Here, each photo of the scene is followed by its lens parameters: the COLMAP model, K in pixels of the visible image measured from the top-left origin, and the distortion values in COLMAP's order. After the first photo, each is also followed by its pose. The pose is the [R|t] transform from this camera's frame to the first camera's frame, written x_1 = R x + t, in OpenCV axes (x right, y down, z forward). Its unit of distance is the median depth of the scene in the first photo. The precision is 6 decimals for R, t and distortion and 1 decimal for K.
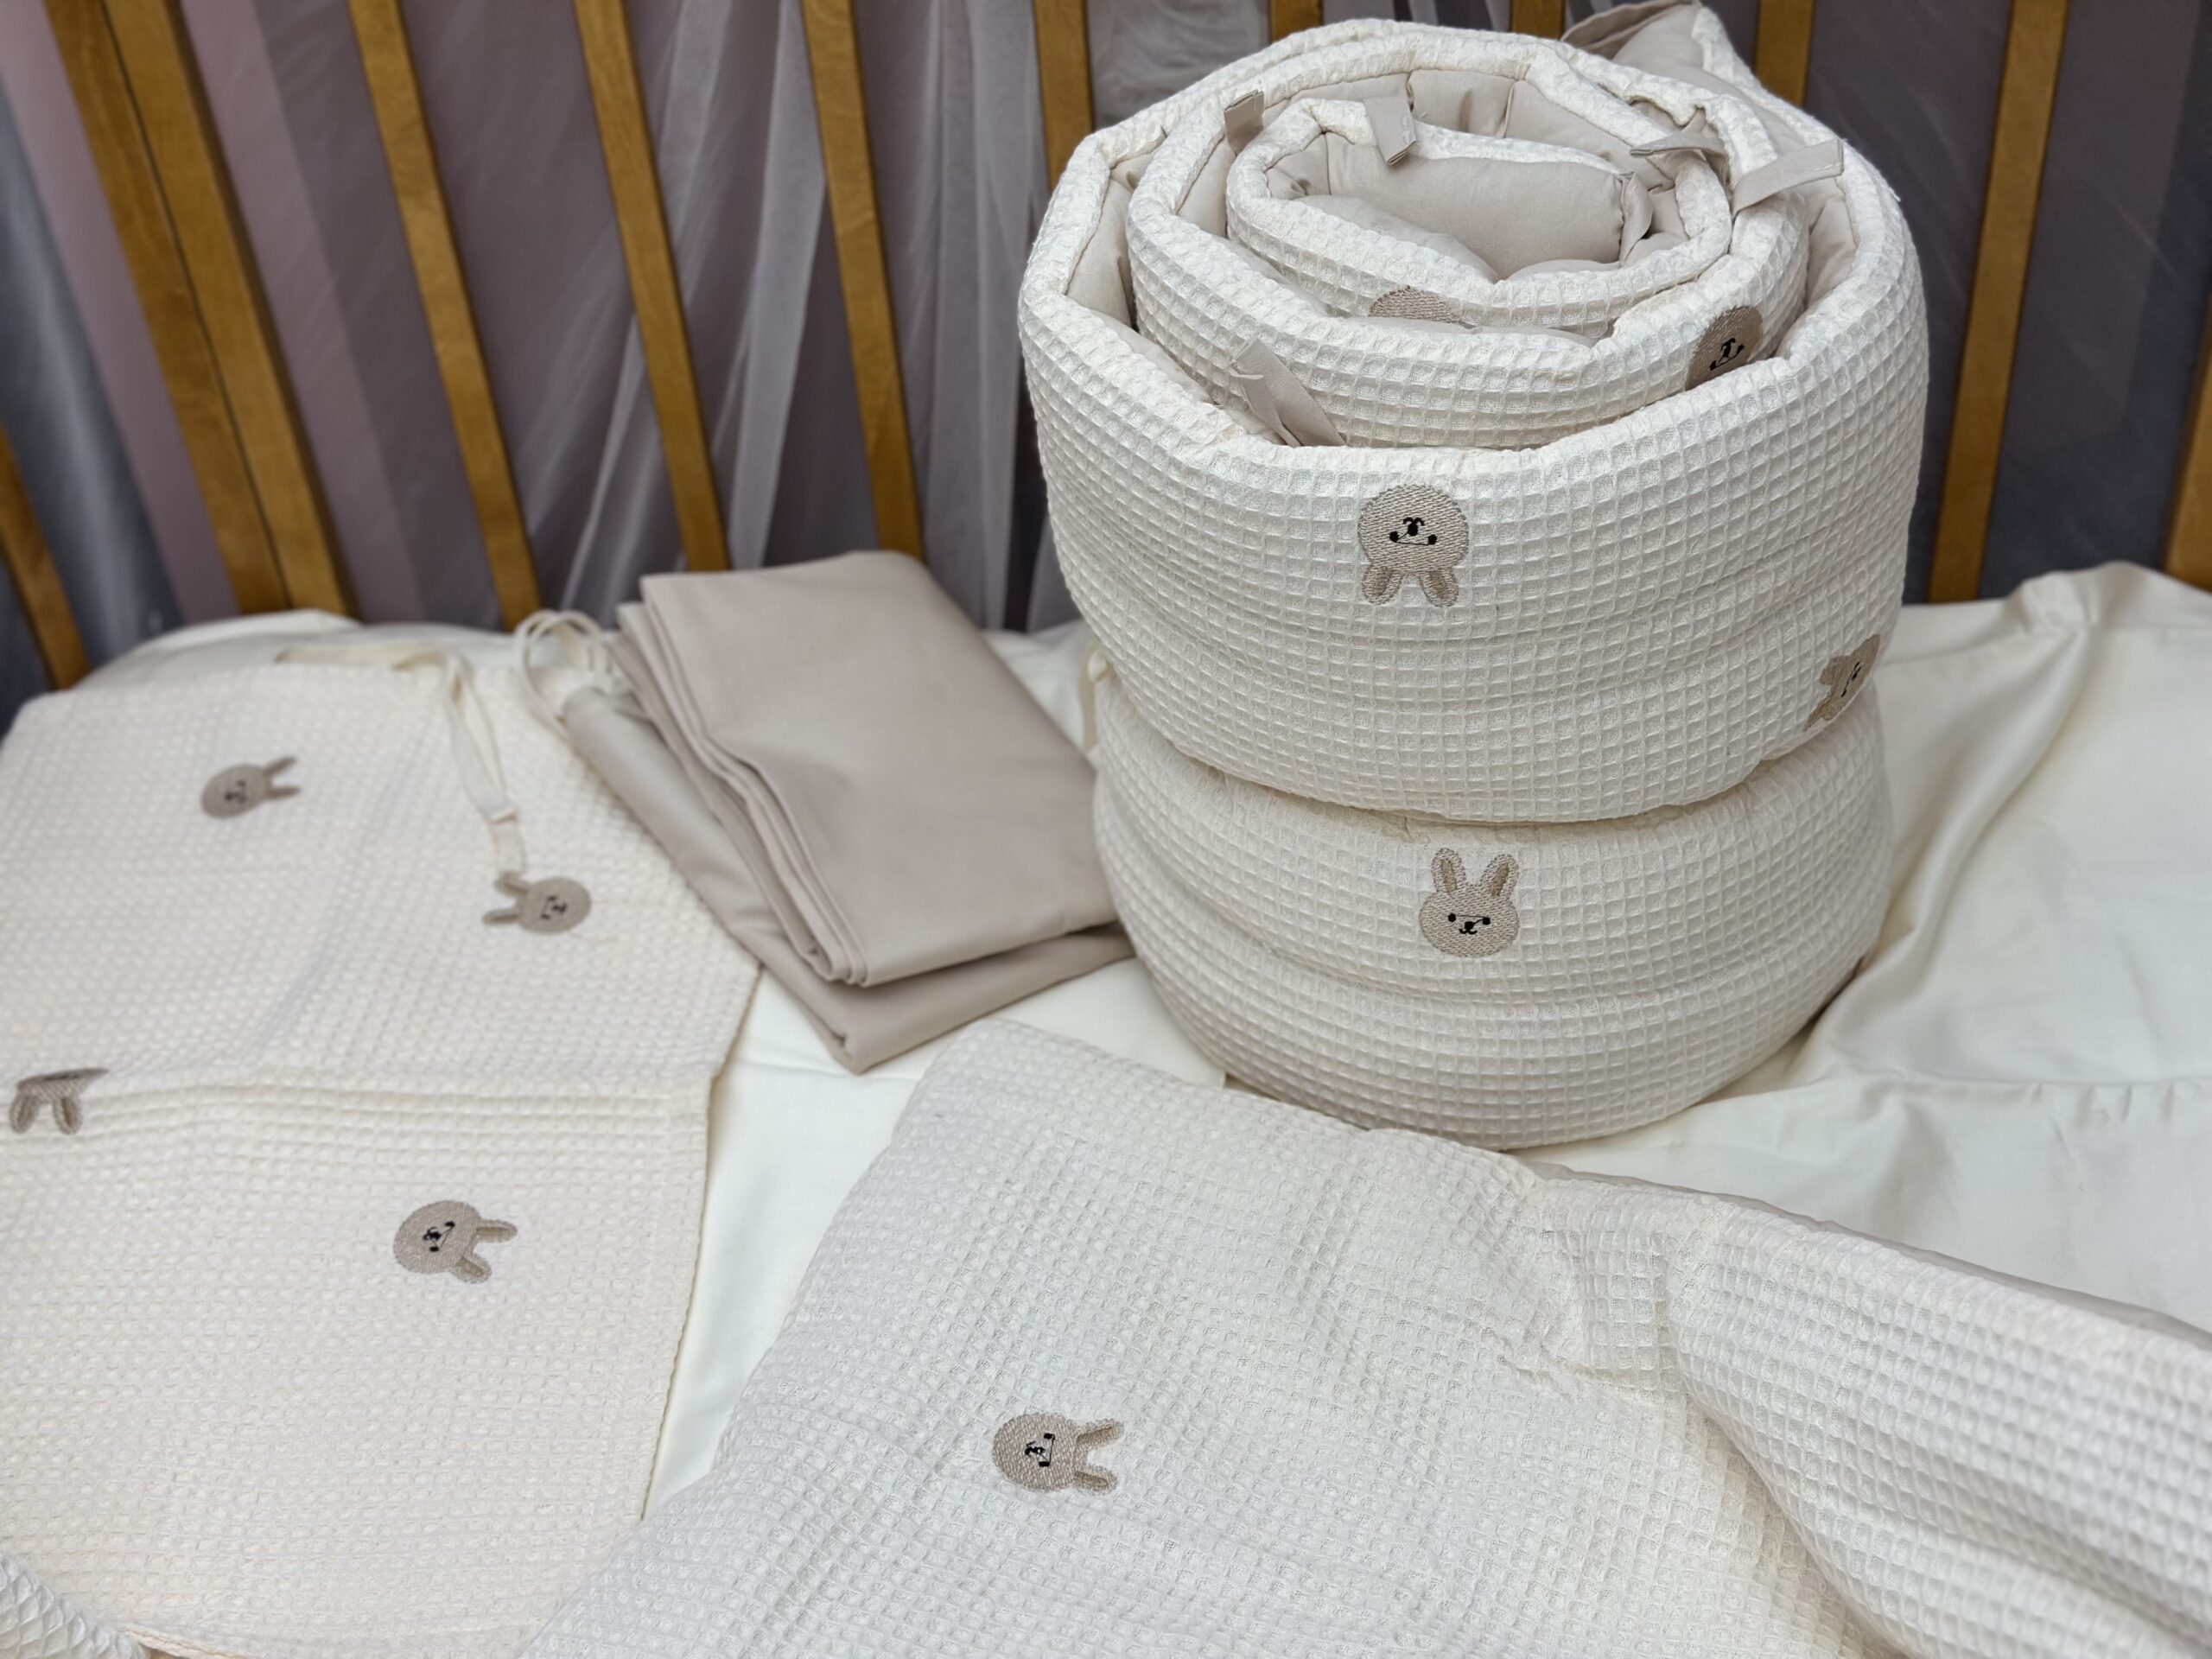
lens RADIAL K [[3003.9, 0, 1063.4], [0, 3003.9, 853.4], [0, 0, 1]] dist [0.126357, -0.005243]
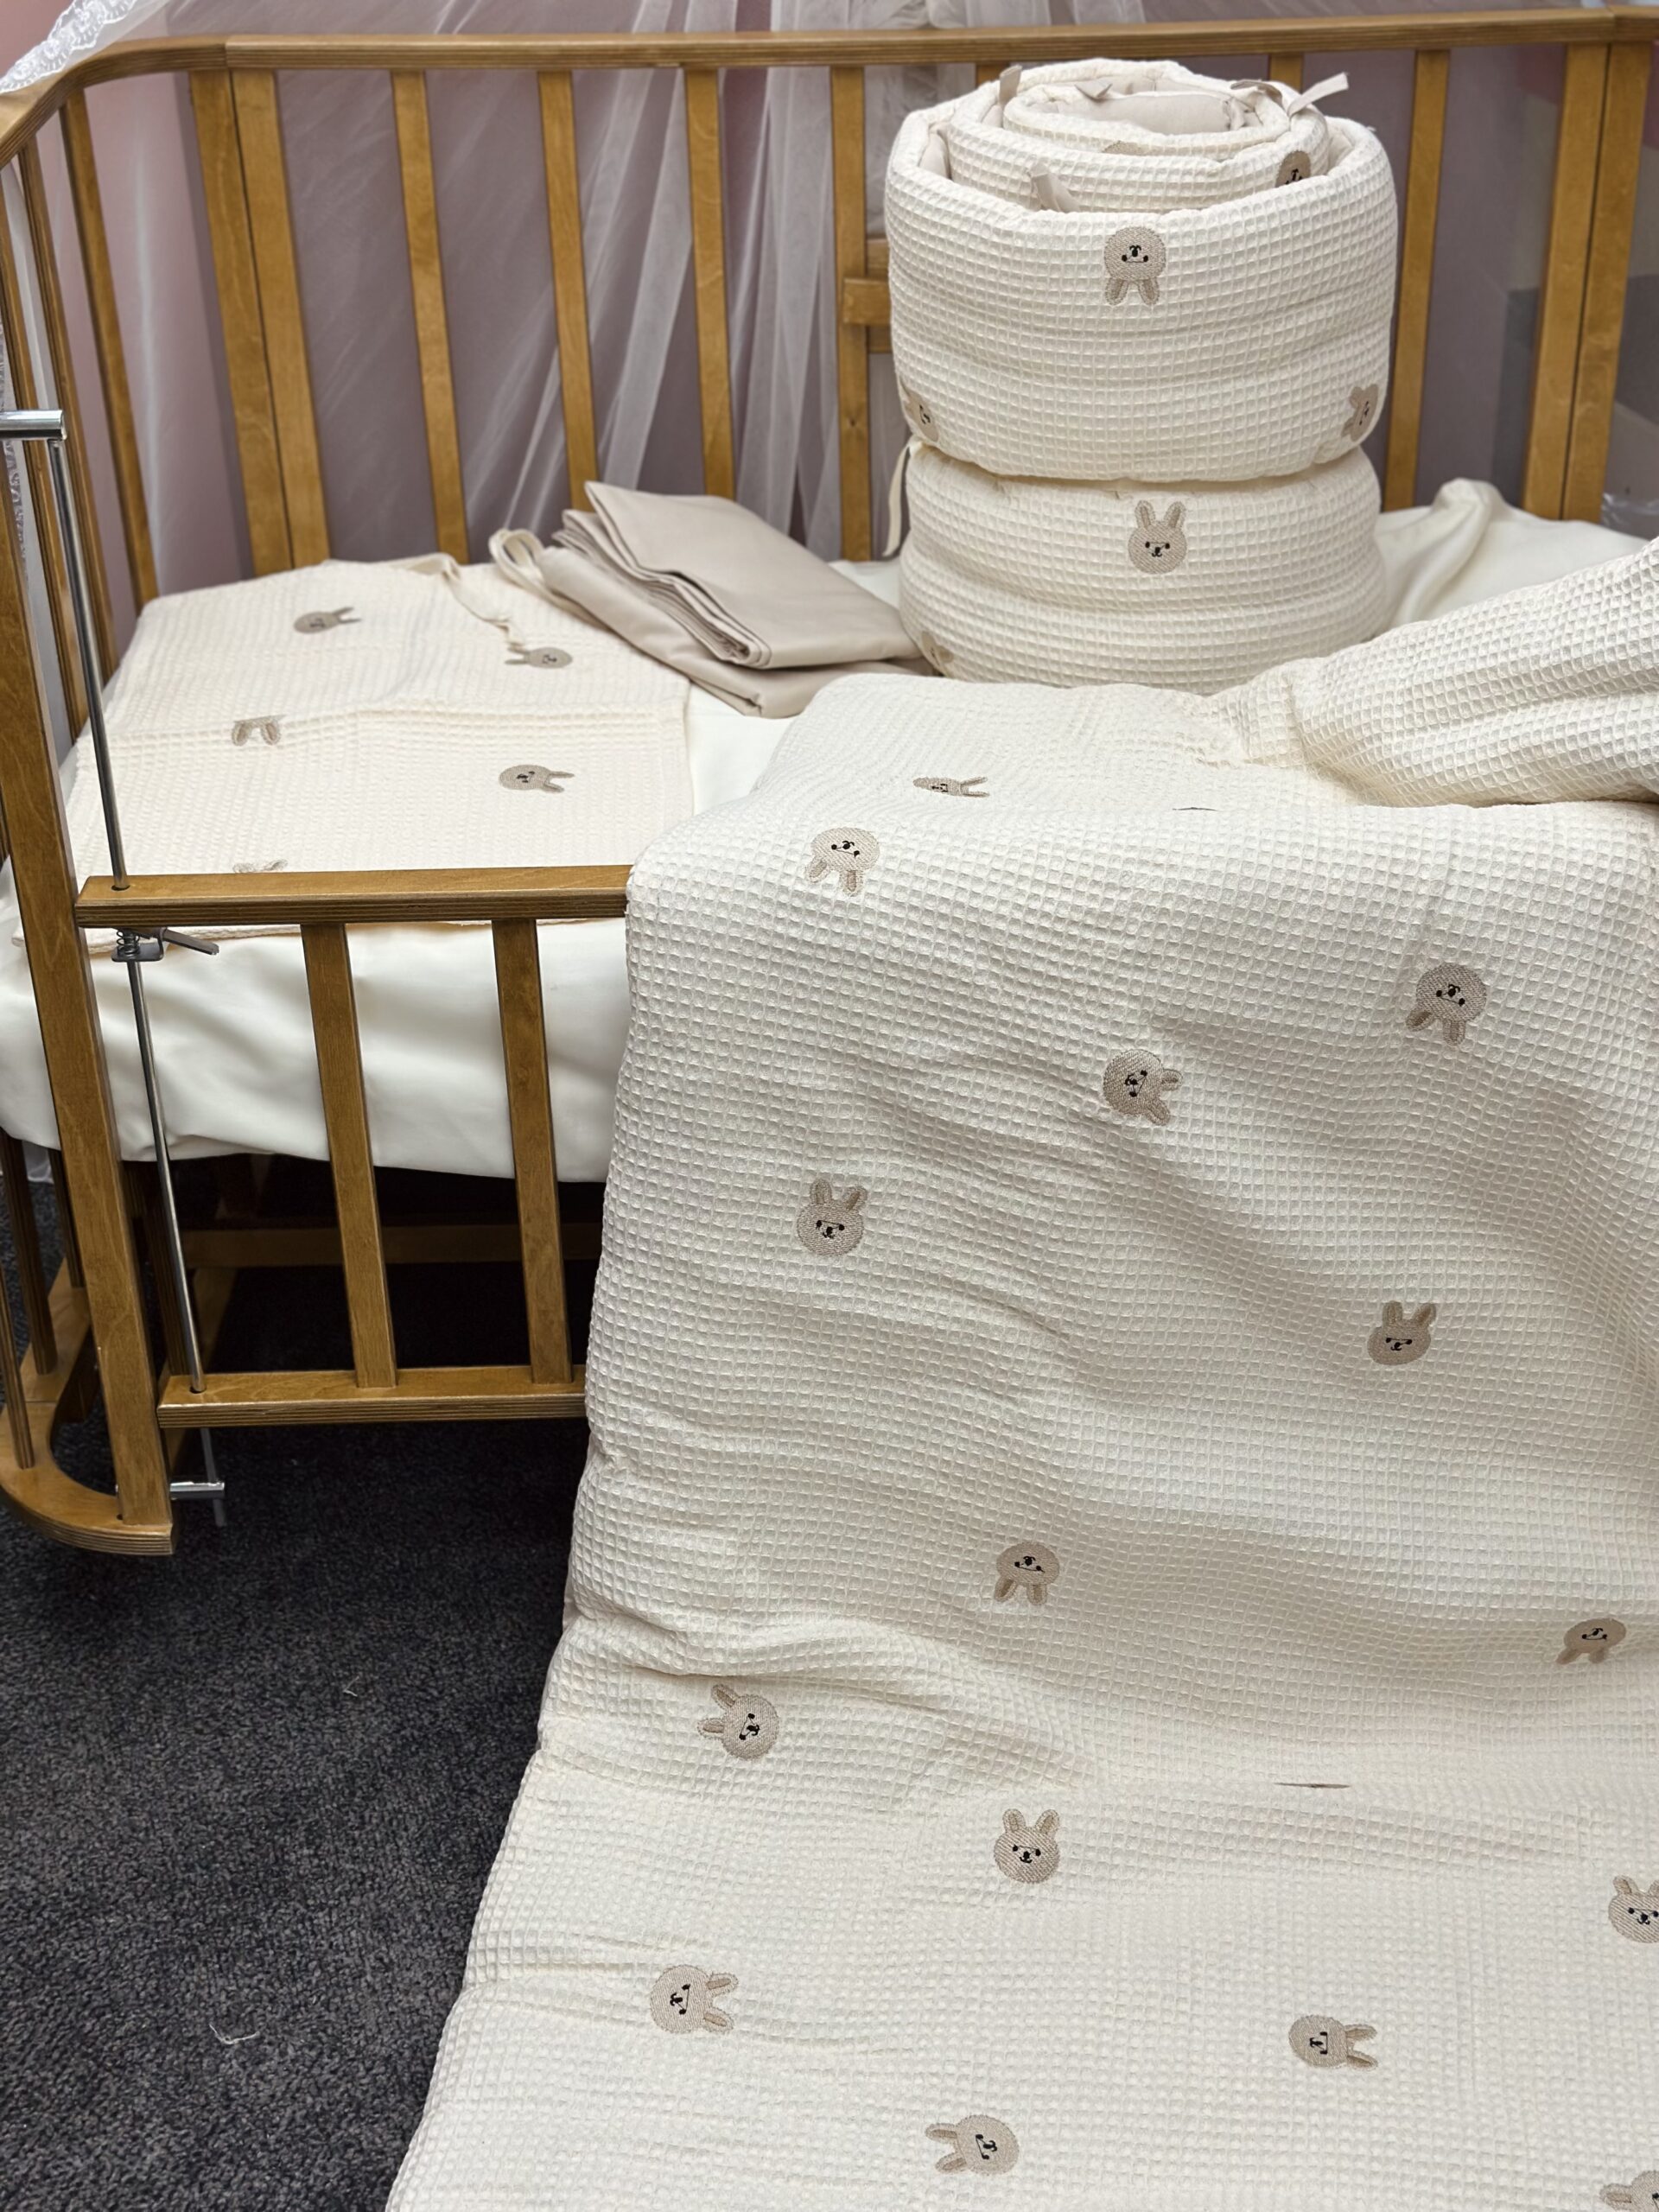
lens RADIAL K [[2920.8, 0, 829.5], [0, 2920.8, 1106.0], [0, 0, 1]] dist [0.187303, -0.506312]
pose [[0.991273, -0.017459, 0.130664, -0.284936], [0.043052, 0.979718, -0.195701, 0.682848], [-0.124598, 0.199619, 0.971920, -0.551487]]
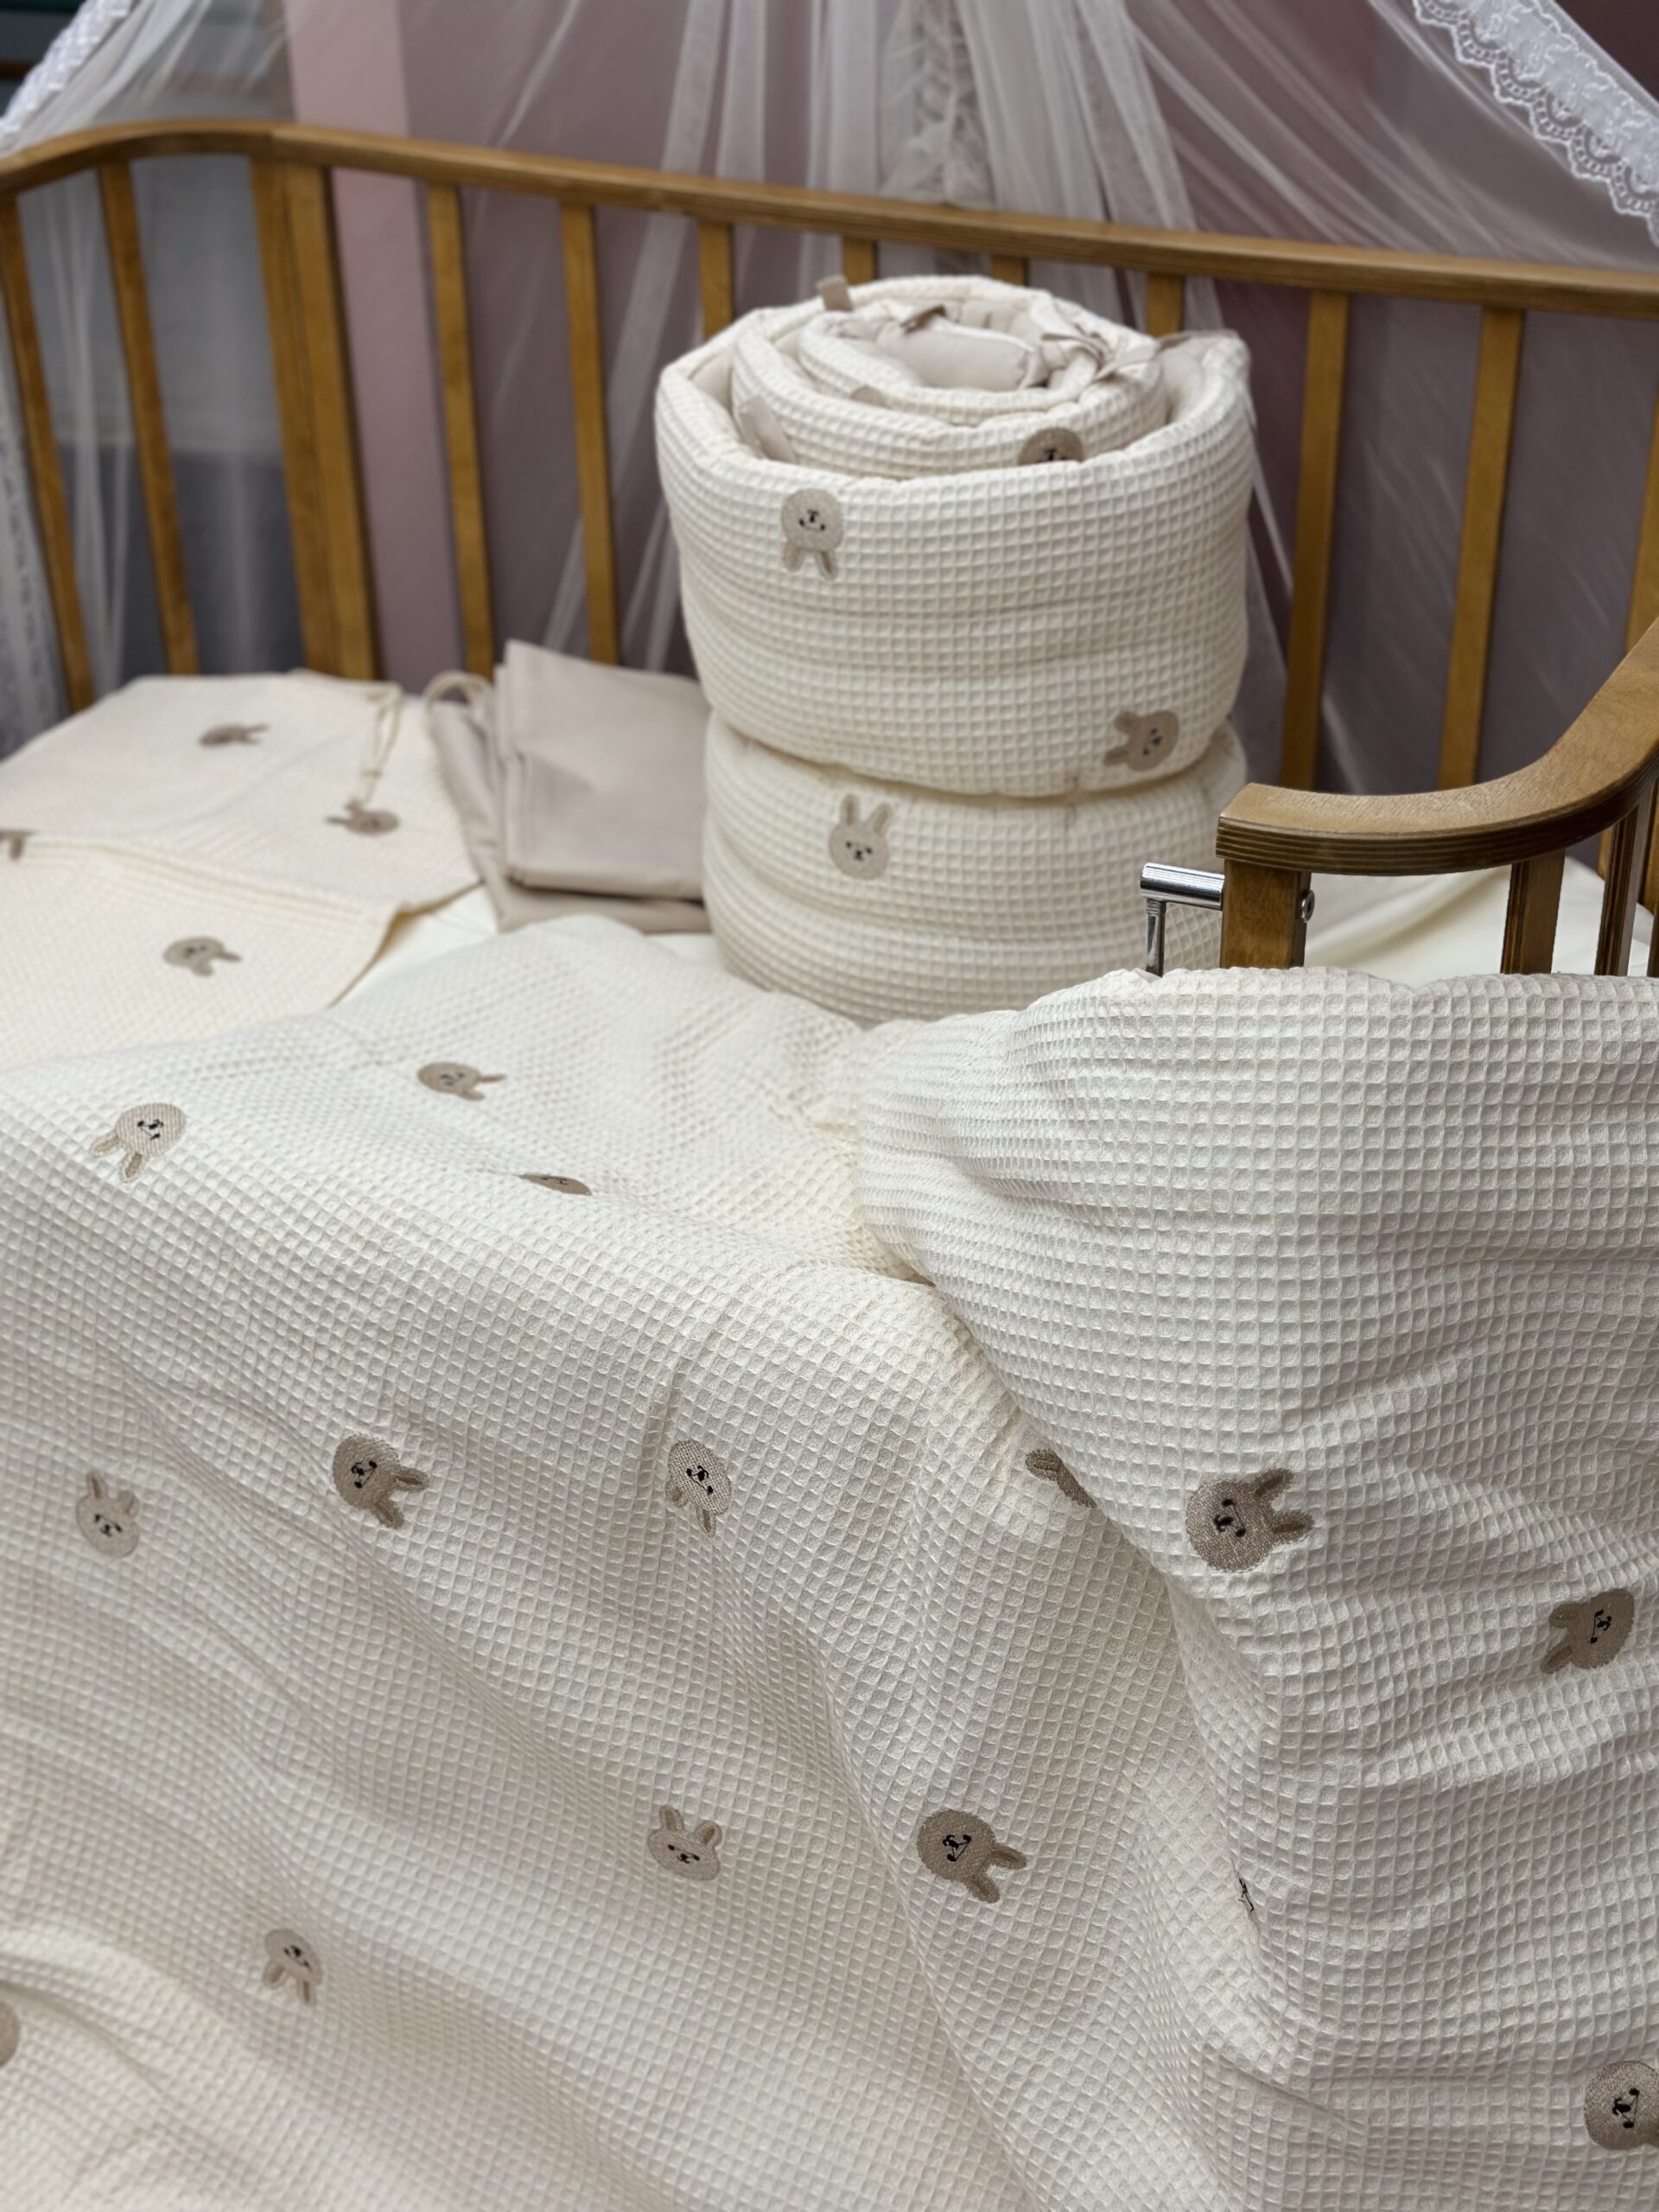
lens RADIAL K [[2949.8, 0, 829.5], [0, 2949.8, 1106.0], [0, 0, 1]] dist [0.111785, 0.019237]
pose [[0.938774, 0.223899, -0.261865, 0.550818], [-0.267893, 0.952299, -0.146153, 0.371373], [0.216650, 0.207356, 0.953974, -0.351561]]
